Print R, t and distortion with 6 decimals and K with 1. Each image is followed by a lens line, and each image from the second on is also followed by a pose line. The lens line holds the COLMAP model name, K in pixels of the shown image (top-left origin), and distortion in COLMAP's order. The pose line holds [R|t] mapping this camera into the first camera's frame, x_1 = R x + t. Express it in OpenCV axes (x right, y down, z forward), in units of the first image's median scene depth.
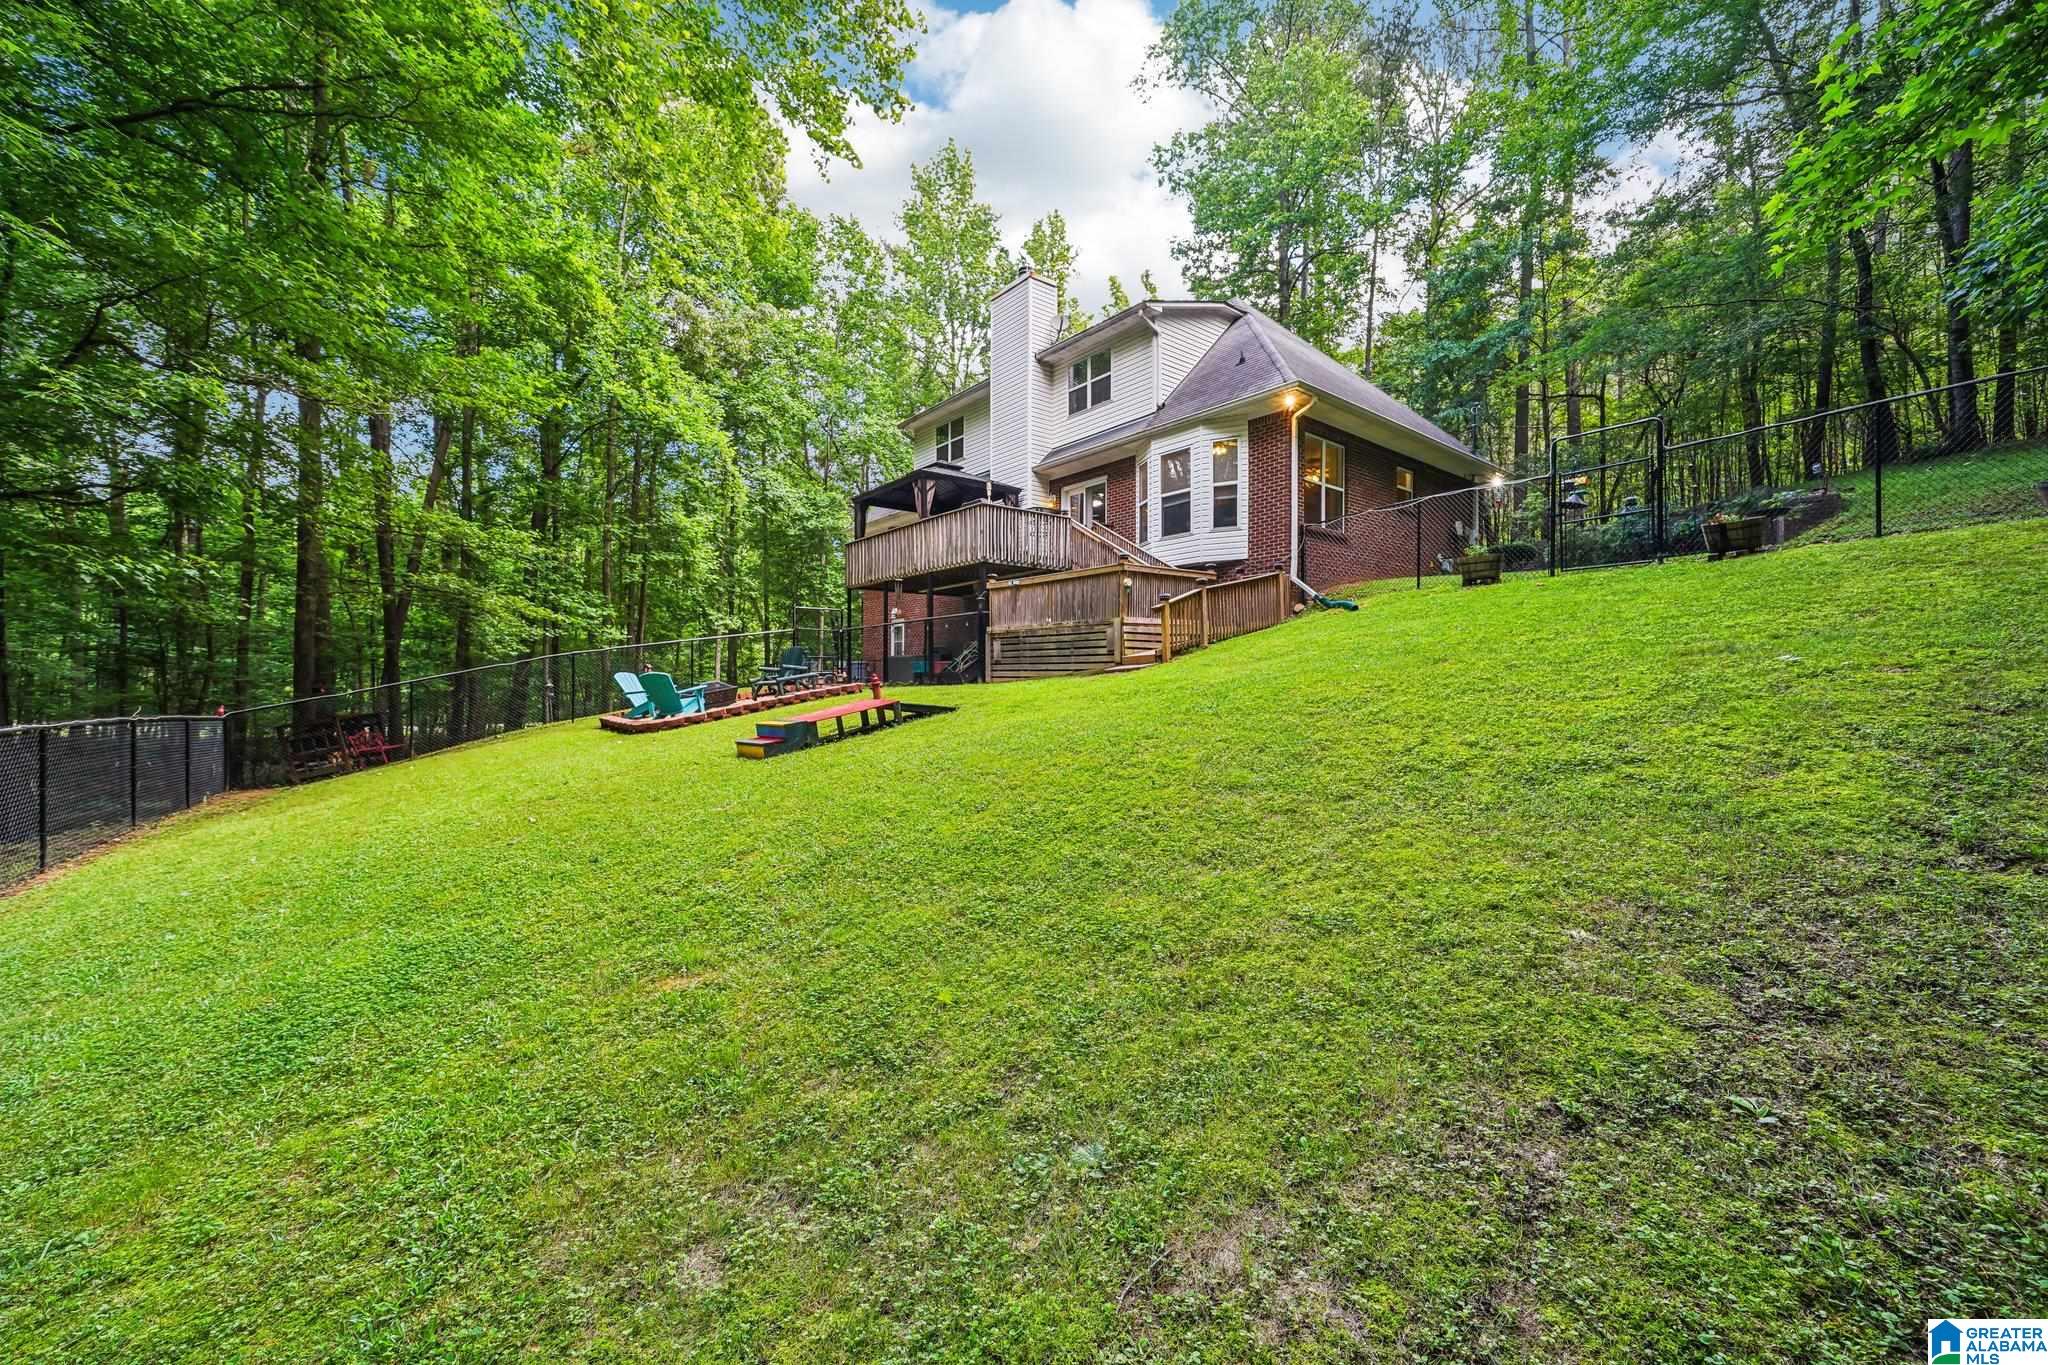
lens RADIAL K [[801.6, 0, 1015.4], [0, 801.6, 682.8], [0, 0, 1]] dist [-0.006676, -0.000015]
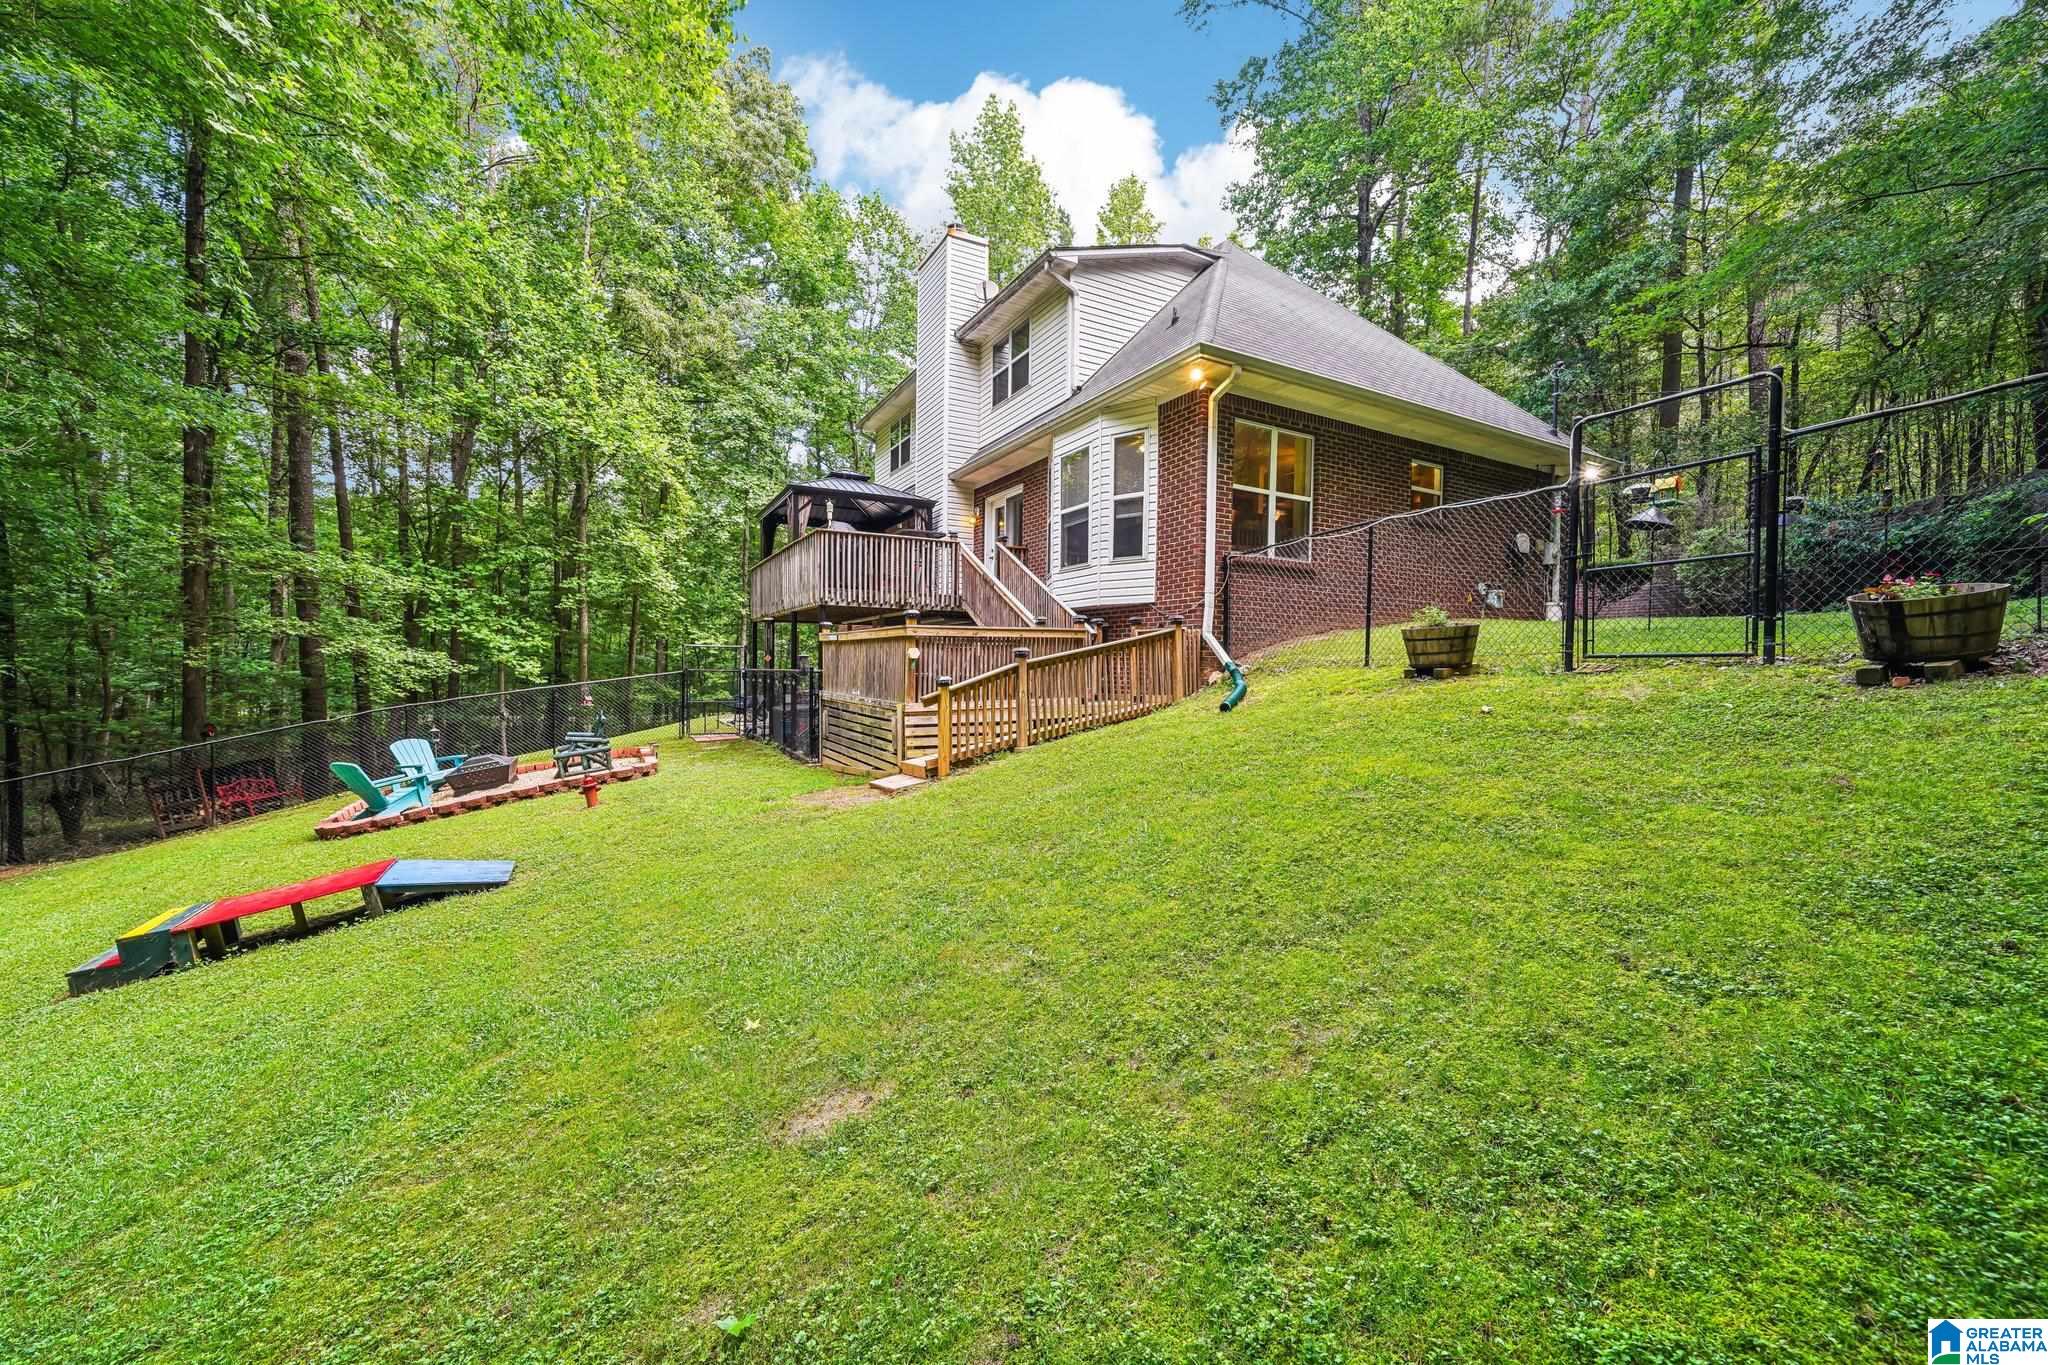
lens RADIAL K [[779.3, 0, 1032.4], [0, 779.3, 676.2], [0, 0, 1]] dist [-0.009242, -0.000057]
pose [[0.984011, 0.013480, -0.177594, 0.287256], [-0.010836, 0.999816, 0.015853, -0.093867], [0.177775, -0.013675, 0.983976, 0.286459]]
